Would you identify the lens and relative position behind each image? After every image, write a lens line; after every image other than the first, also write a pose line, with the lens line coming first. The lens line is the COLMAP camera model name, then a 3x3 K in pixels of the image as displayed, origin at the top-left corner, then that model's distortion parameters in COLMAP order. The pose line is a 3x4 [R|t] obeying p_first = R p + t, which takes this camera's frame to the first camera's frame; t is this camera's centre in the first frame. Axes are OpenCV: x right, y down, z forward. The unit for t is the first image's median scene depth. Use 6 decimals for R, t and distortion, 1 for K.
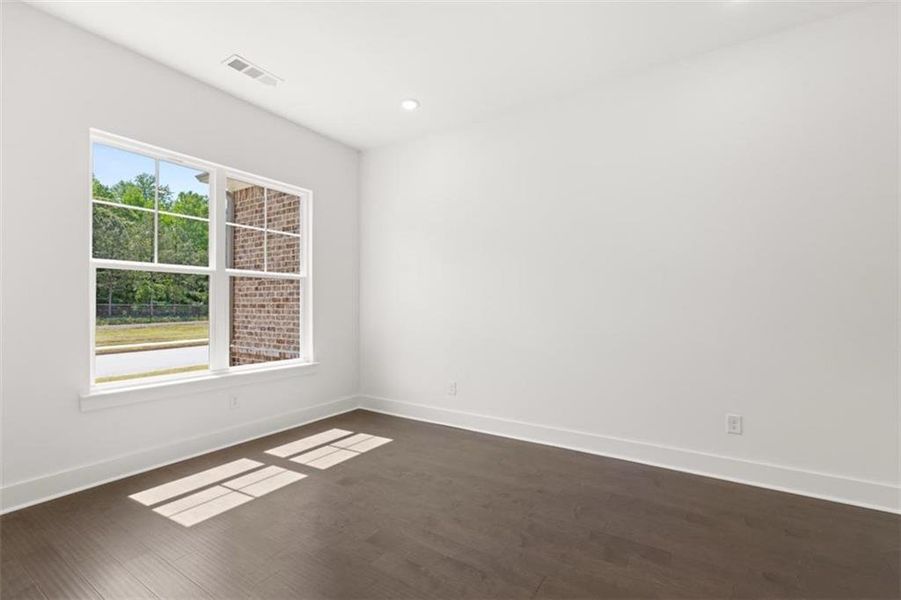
lens RADIAL K [[391.9, 0, 448.4], [0, 391.9, 307.0], [0, 0, 1]] dist [0.004204, 0.000548]
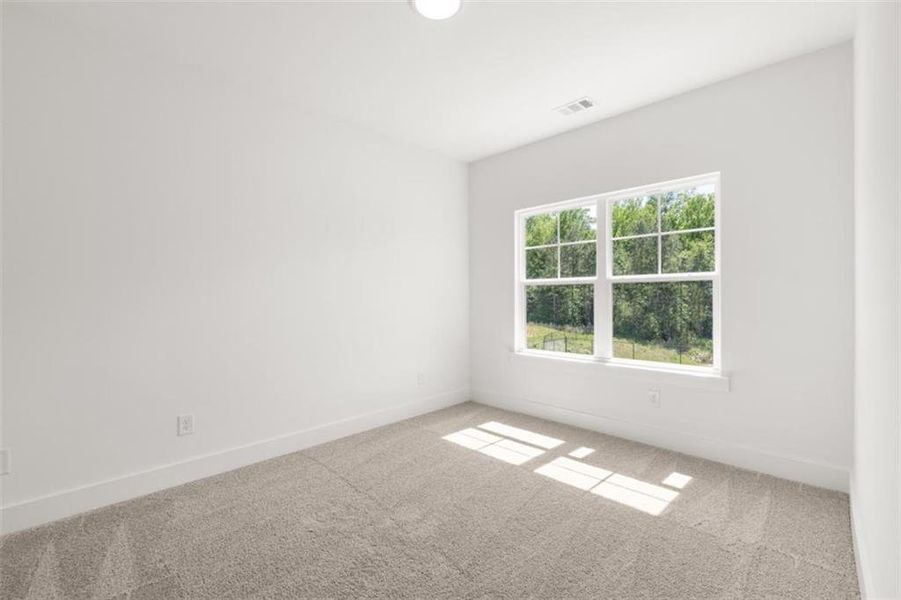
lens RADIAL K [[341.6, 0, 457.8], [0, 341.6, 301.5], [0, 0, 1]] dist [-0.003323, -0.000157]
pose [[-0.150629, -0.029199, -0.988159, 0.328831], [-0.019930, 0.999450, -0.026495, 0.007668], [0.988389, 0.015703, -0.151128, 0.536431]]
